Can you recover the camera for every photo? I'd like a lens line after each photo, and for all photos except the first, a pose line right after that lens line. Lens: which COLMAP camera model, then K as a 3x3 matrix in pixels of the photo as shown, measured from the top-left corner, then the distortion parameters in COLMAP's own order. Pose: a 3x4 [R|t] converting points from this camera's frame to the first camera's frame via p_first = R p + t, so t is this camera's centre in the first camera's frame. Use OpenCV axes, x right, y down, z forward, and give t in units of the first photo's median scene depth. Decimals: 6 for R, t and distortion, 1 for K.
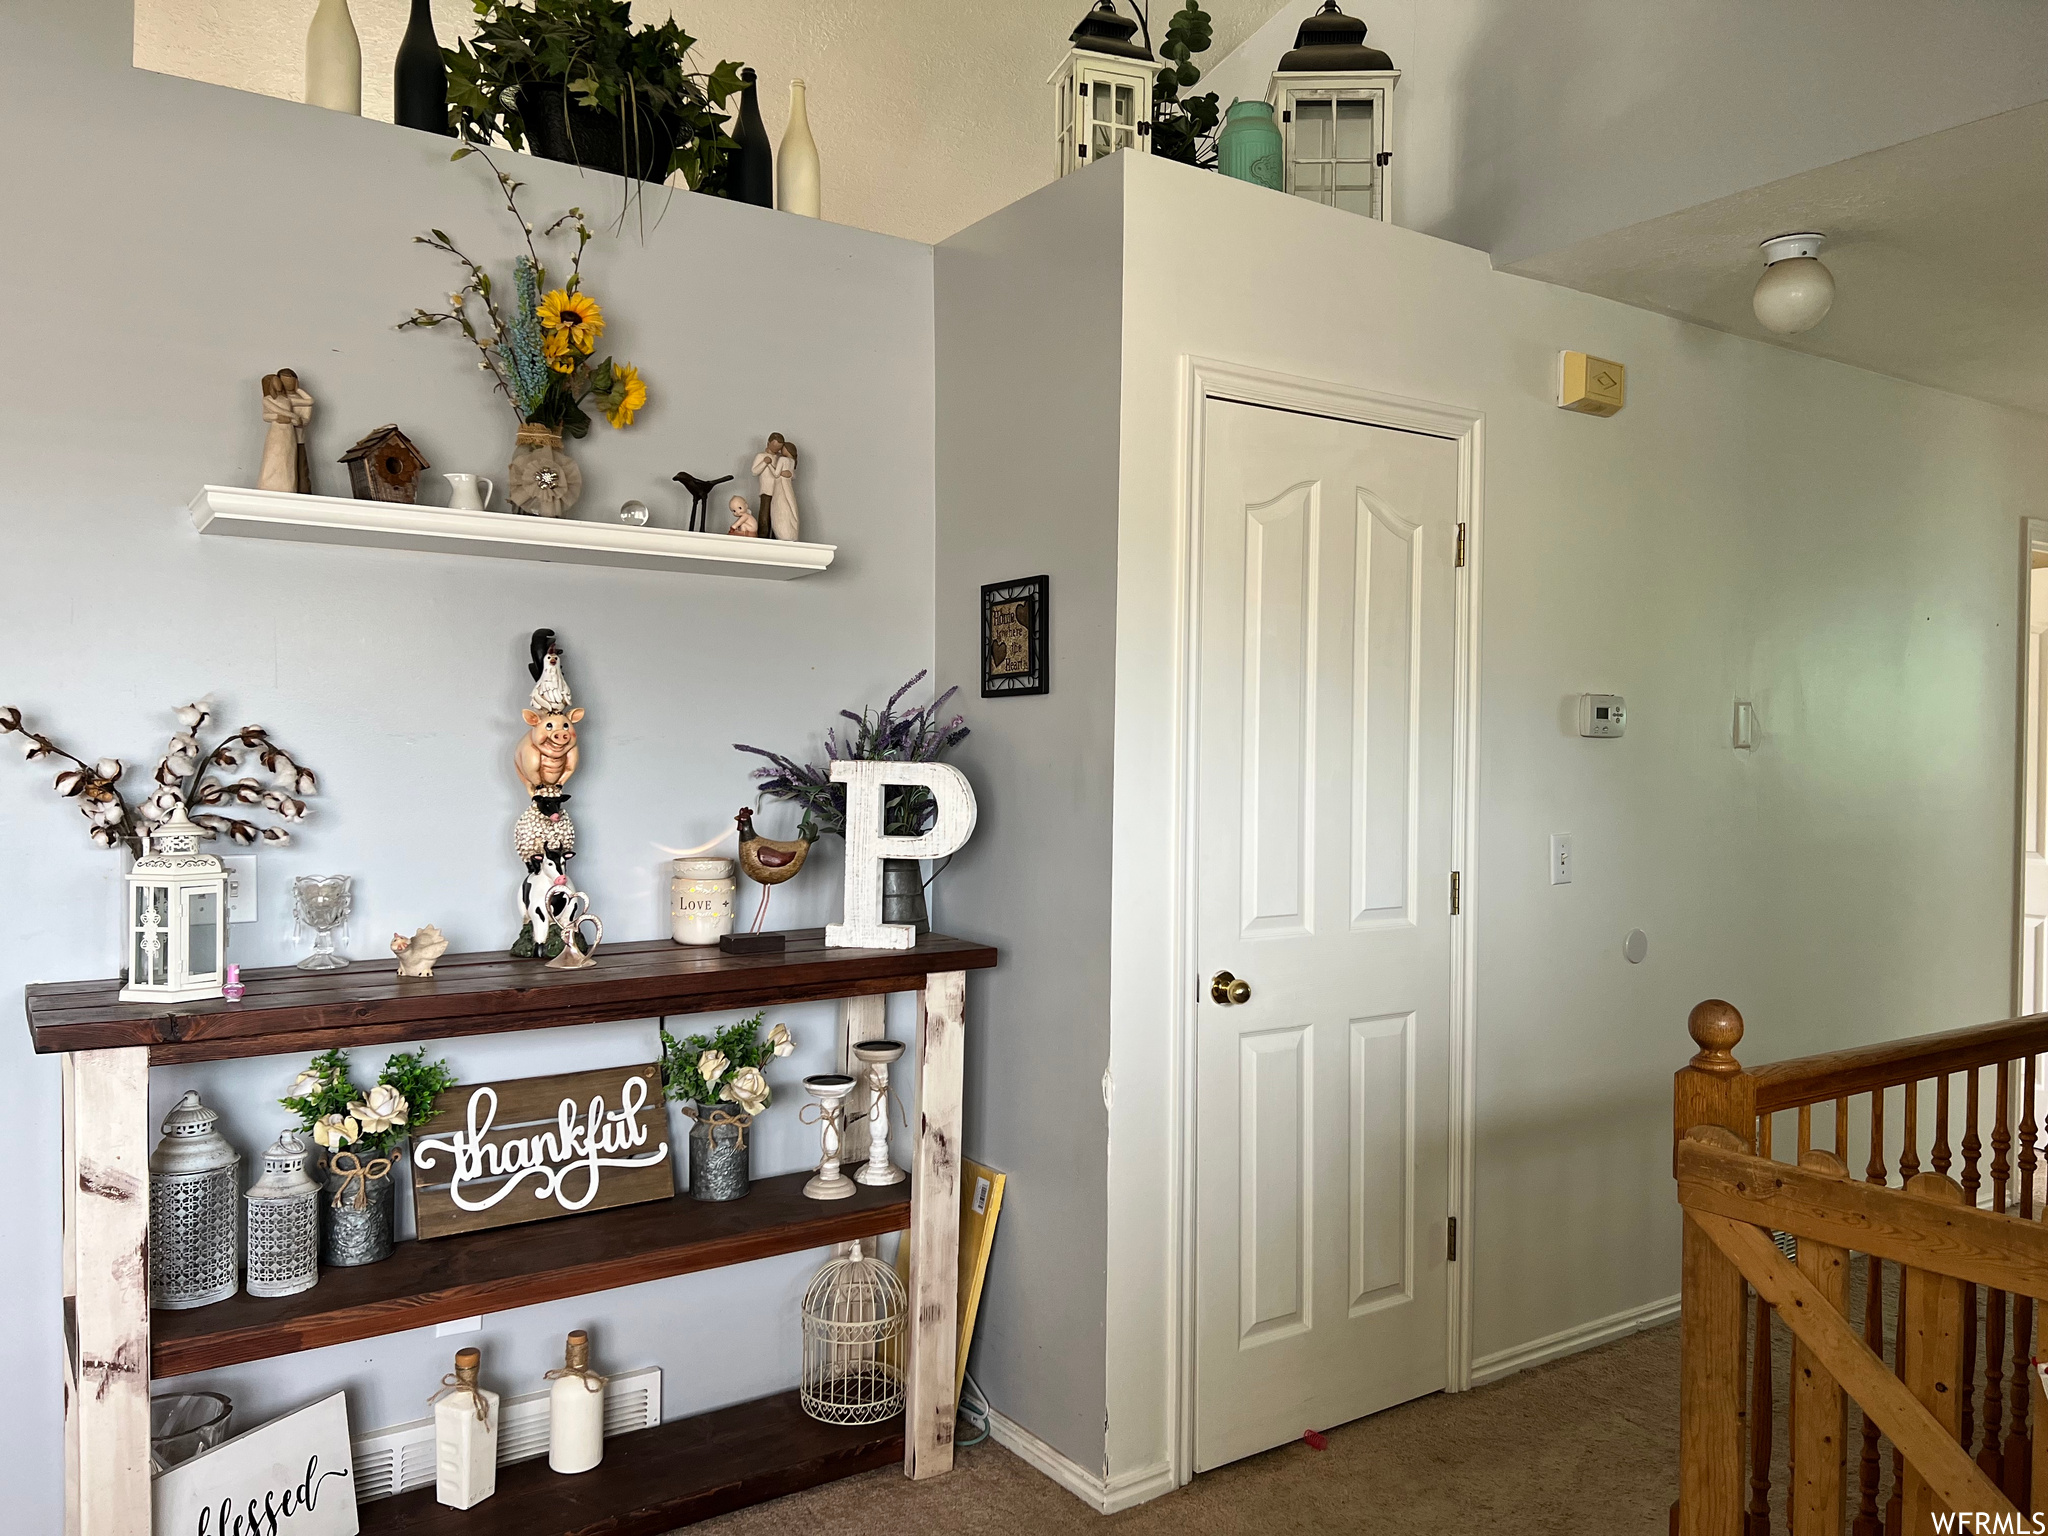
lens RADIAL K [[1542.5, 0, 1024.8], [0, 1542.5, 772.3], [0, 0, 1]] dist [0.054158, -0.002704]
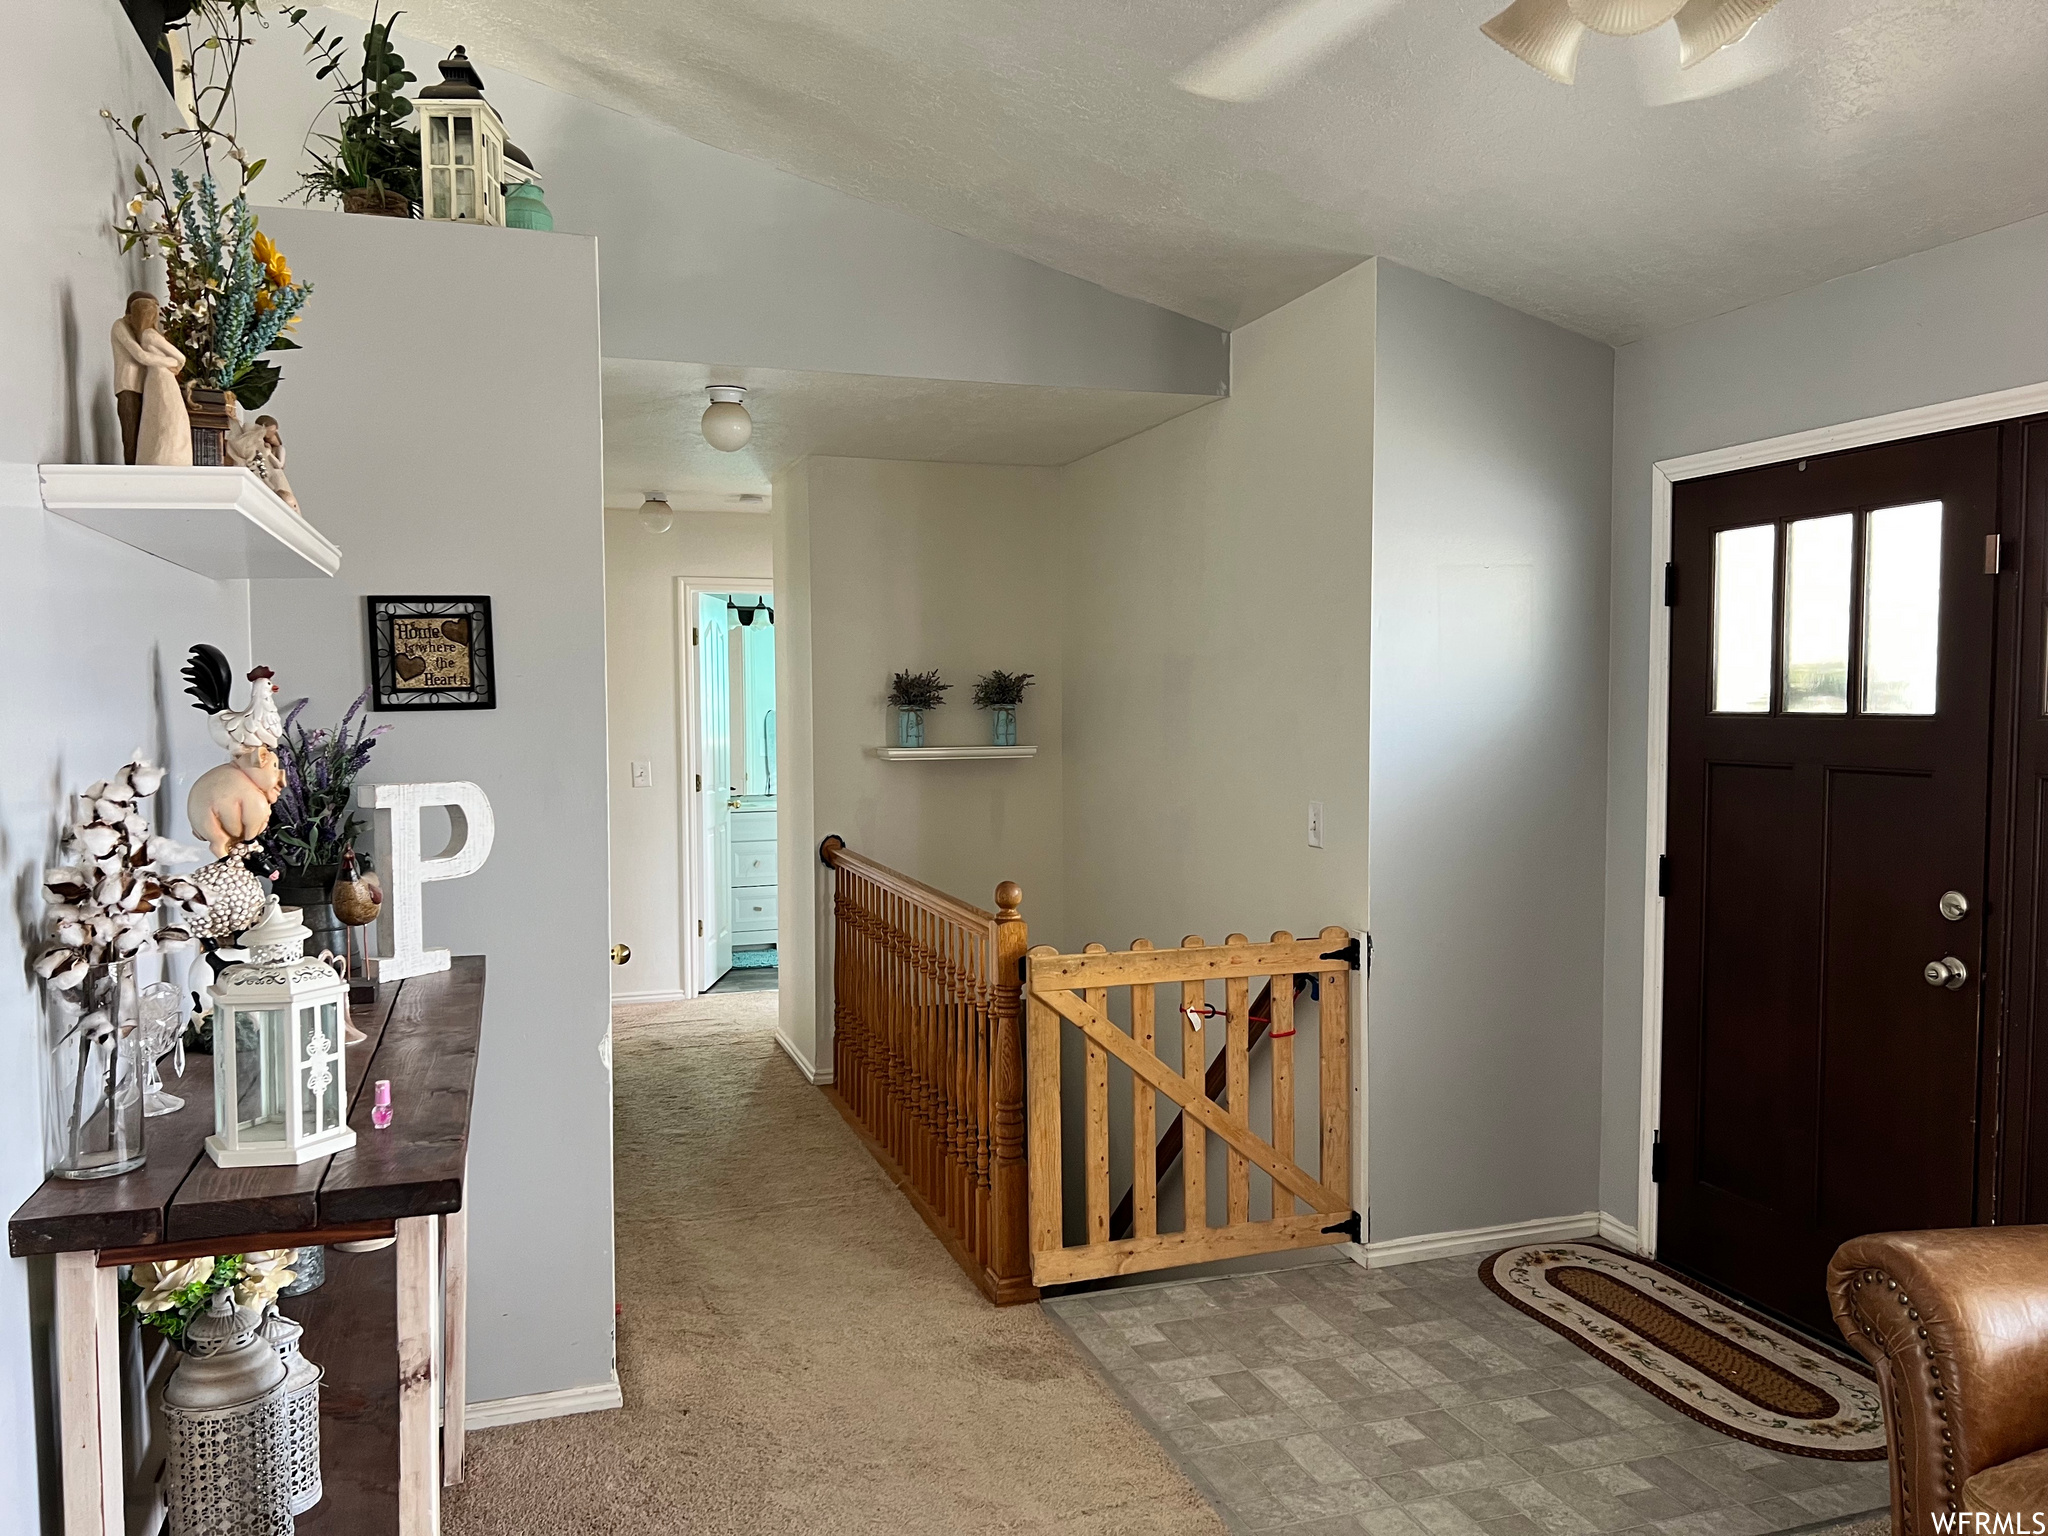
lens RADIAL K [[1542.5, 0, 1024.0], [0, 1542.5, 770.6], [0, 0, 1]] dist [0.054158, -0.002704]
pose [[0.283235, -0.059483, 0.957204, -0.891947], [0.031527, 0.998113, 0.052696, -0.052483], [-0.958532, 0.015253, 0.284576, 0.345696]]
